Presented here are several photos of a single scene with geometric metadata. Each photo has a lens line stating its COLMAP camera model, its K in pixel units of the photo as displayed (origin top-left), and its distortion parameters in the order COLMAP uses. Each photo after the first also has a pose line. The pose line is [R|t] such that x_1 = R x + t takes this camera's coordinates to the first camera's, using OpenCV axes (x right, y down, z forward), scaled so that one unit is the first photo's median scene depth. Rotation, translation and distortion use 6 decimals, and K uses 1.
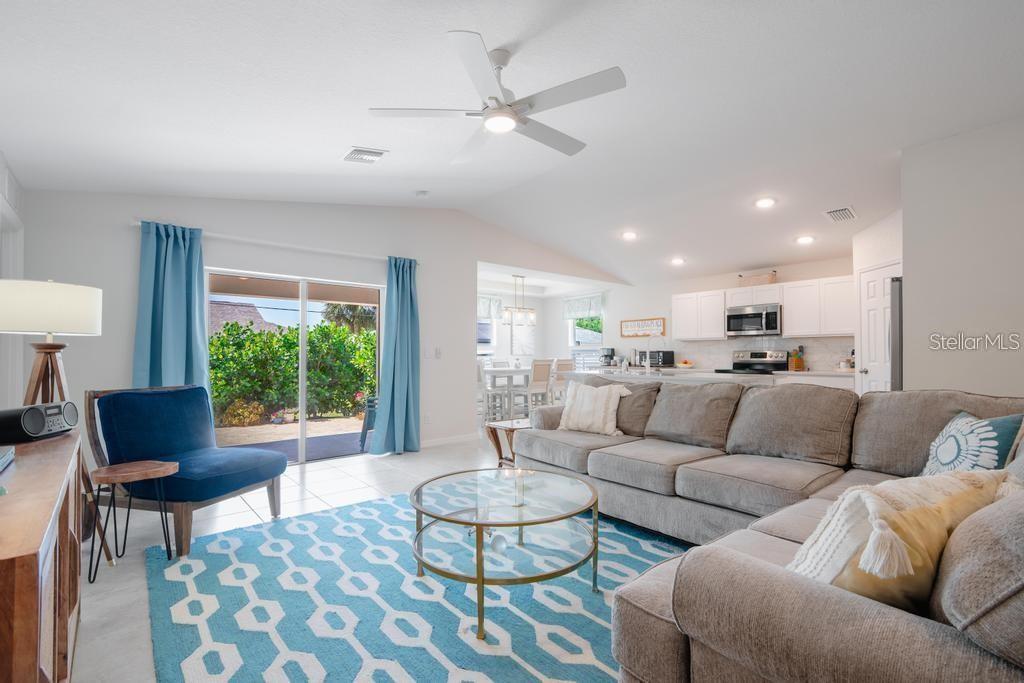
lens RADIAL K [[470.2, 0, 514.2], [0, 470.2, 350.6], [0, 0, 1]] dist [0.002795, 0.000164]
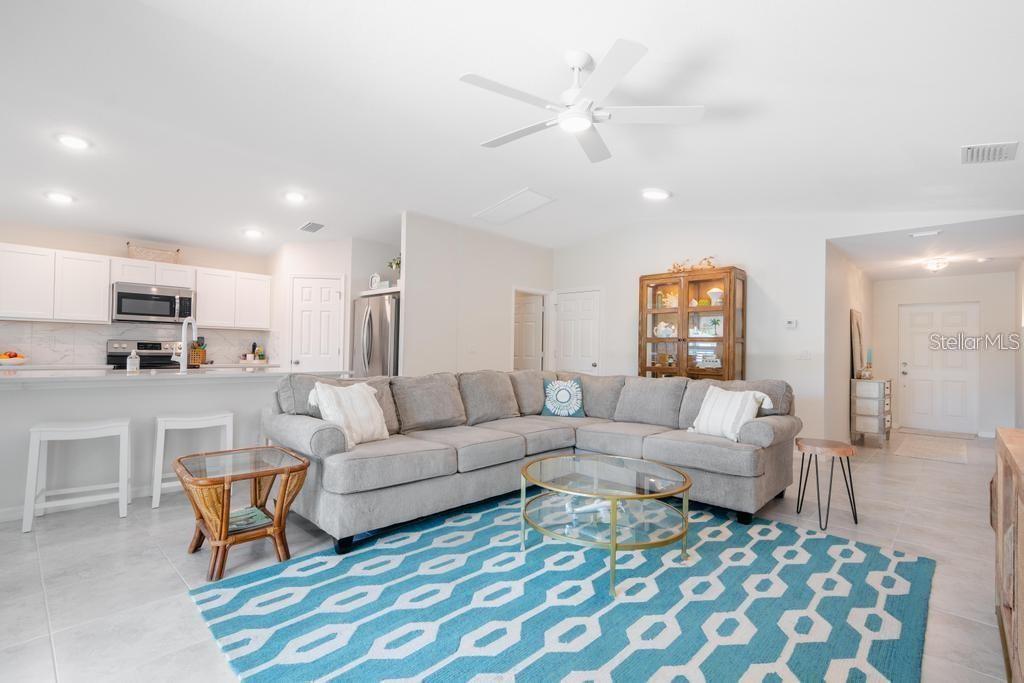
lens RADIAL K [[473.0, 0, 522.3], [0, 473.0, 342.8], [0, 0, 1]] dist [0.001868, -0.000011]
pose [[-0.124132, 0.019091, 0.992082, -0.381839], [-0.025863, 0.999413, -0.022469, 0.005731], [-0.991929, -0.028447, -0.123566, 0.454173]]
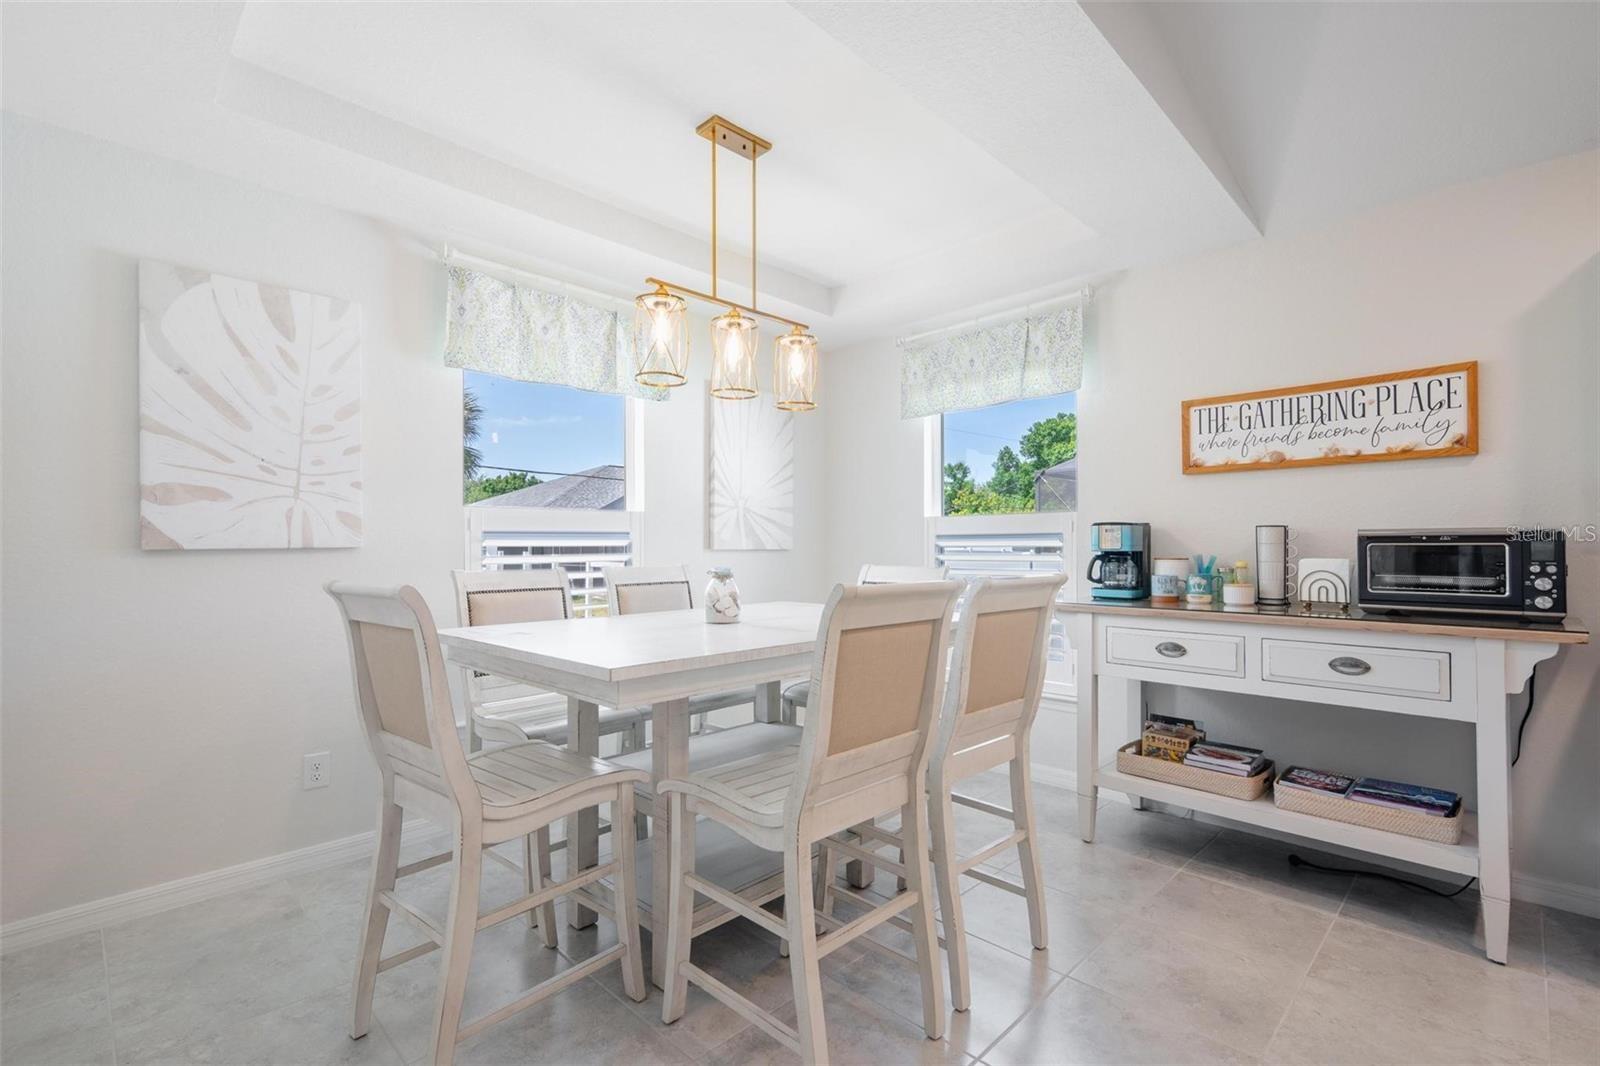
lens RADIAL K [[738.3, 0, 800.0], [0, 738.3, 533.0], [0, 0, 1]] dist [0.003223, 0.000400]
pose [[0.997134, 0.006570, 0.075374, 0.020085], [-0.005424, 0.999867, -0.015402, 0.008203], [-0.075465, 0.014949, 0.997036, 0.841974]]
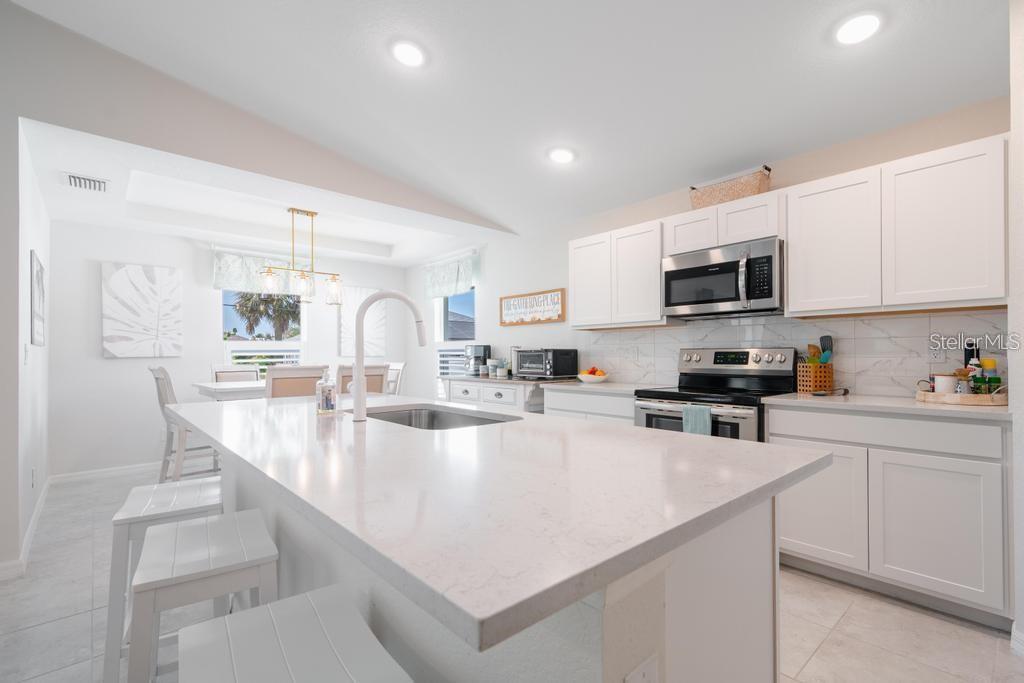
lens RADIAL K [[470.2, 0, 514.2], [0, 470.2, 350.6], [0, 0, 1]] dist [0.002795, 0.000164]
pose [[0.999678, 0.000514, 0.025361, 0.292468], [-0.000471, 0.999998, -0.001732, 0.003603], [-0.025362, 0.001719, 0.999677, 0.540037]]
